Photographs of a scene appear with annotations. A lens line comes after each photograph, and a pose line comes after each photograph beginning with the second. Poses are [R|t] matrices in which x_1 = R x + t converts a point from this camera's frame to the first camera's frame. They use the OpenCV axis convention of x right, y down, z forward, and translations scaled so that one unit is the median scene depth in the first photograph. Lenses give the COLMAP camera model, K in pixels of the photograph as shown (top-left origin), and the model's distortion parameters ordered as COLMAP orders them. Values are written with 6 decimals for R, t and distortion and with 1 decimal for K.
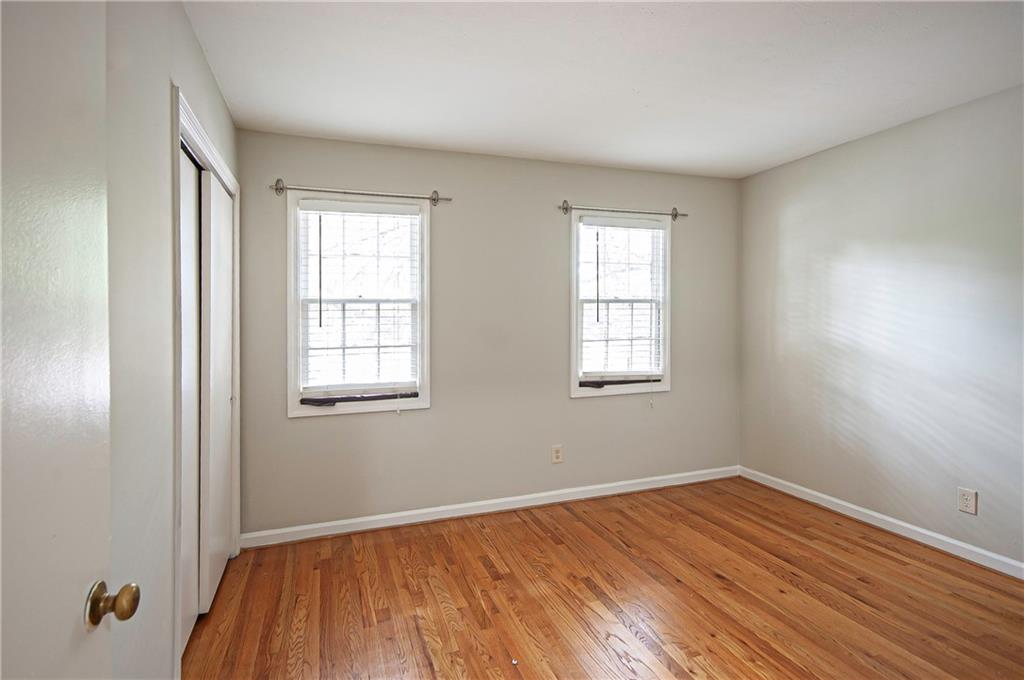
lens RADIAL K [[526.8, 0, 507.5], [0, 526.8, 324.4], [0, 0, 1]] dist [0.051290, 0.000071]
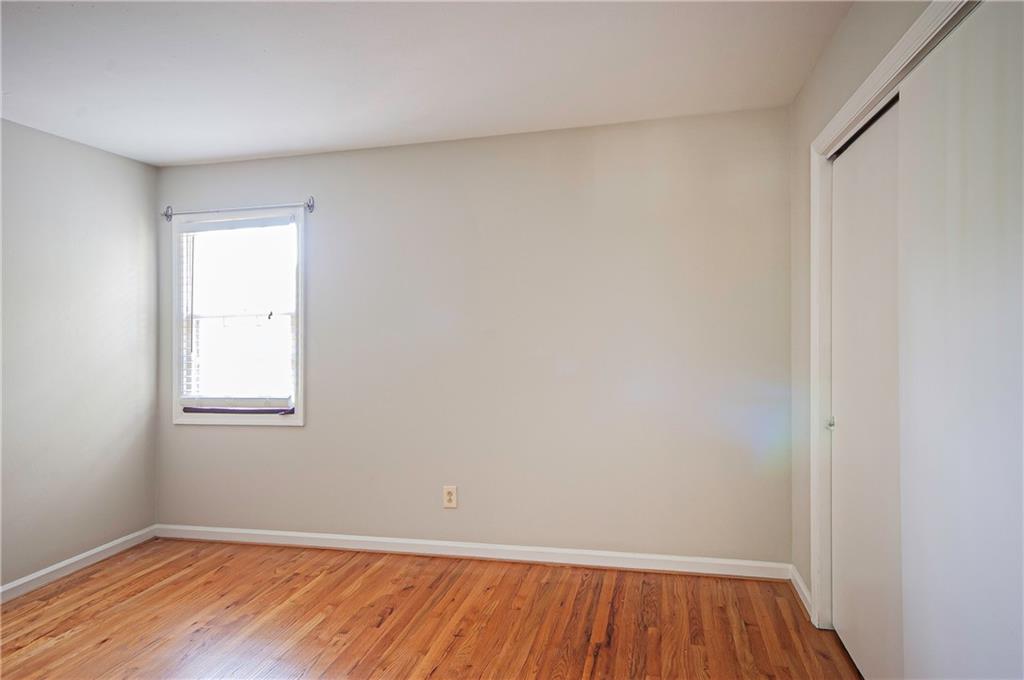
lens RADIAL K [[613.2, 0, 516.5], [0, 613.2, 323.1], [0, 0, 1]] dist [0.030686, 0.000135]
pose [[0.842122, -0.007716, -0.539231, 0.855170], [0.000541, 0.999909, -0.013462, -0.013105], [0.539286, 0.011045, 0.842050, 0.305873]]
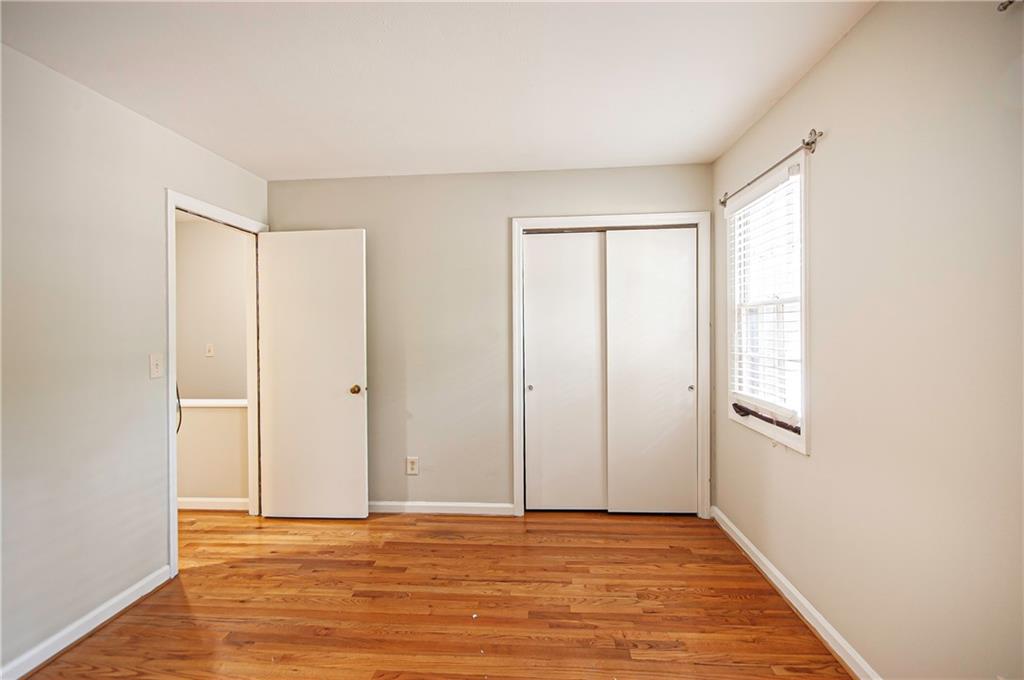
lens RADIAL K [[465.9, 0, 509.2], [0, 465.9, 323.6], [0, 0, 1]] dist [0.000011, -0.000252]
pose [[-0.415384, -0.000196, -0.909646, 0.614563], [-0.002986, 0.999995, 0.001148, -0.010653], [0.909641, 0.003193, -0.415382, 1.005018]]
